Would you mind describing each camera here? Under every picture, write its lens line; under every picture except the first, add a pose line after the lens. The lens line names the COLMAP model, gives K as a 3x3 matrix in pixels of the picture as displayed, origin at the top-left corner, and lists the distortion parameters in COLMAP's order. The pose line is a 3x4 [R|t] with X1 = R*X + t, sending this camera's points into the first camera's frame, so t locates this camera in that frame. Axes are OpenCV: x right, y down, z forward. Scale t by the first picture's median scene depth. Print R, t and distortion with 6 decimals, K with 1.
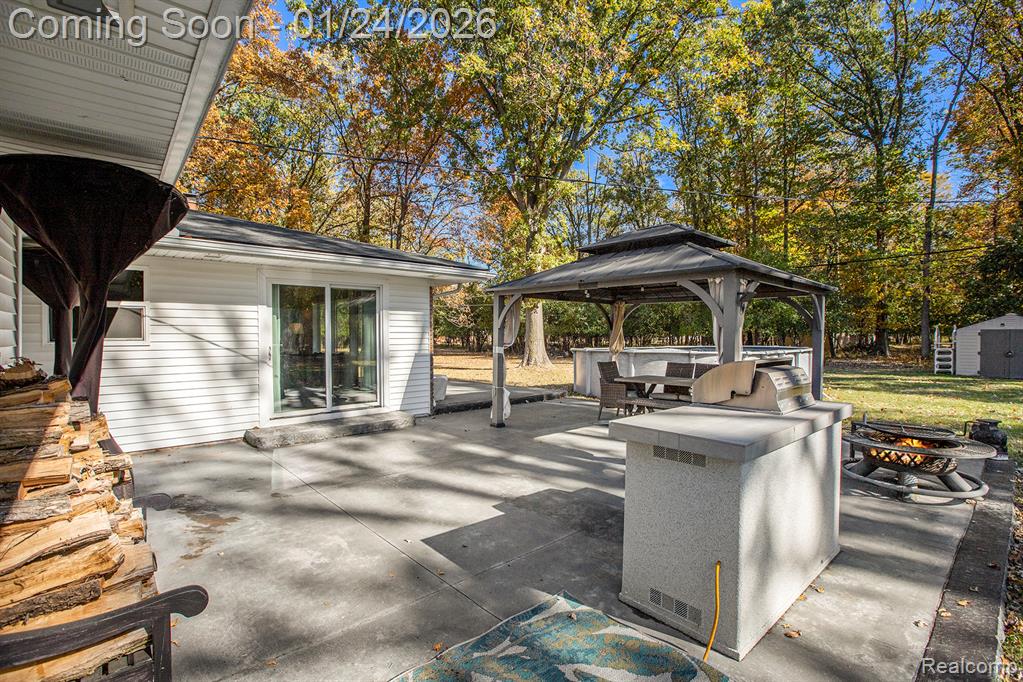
lens RADIAL K [[468.2, 0, 510.1], [0, 468.2, 342.7], [0, 0, 1]] dist [-0.031107, 0.002077]
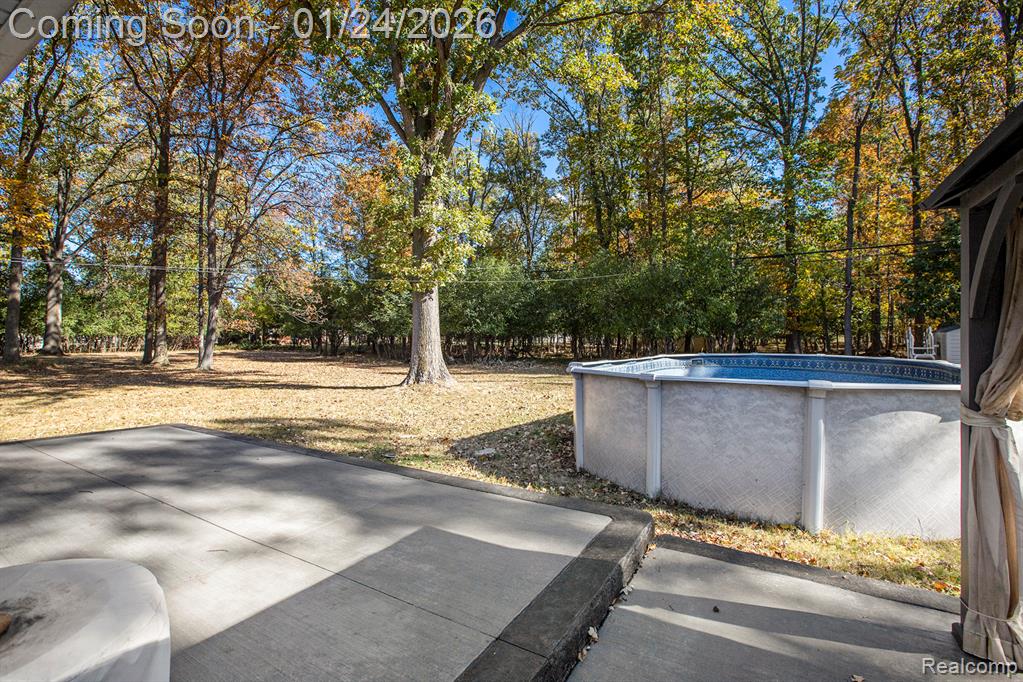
lens RADIAL K [[468.2, 0, 515.9], [0, 468.2, 335.4], [0, 0, 1]] dist [-0.031107, 0.002077]
pose [[0.953152, 0.004648, 0.302455, -0.018589], [0.000201, 0.999872, -0.016002, -0.004014], [-0.302491, 0.015313, 0.953029, 0.254063]]
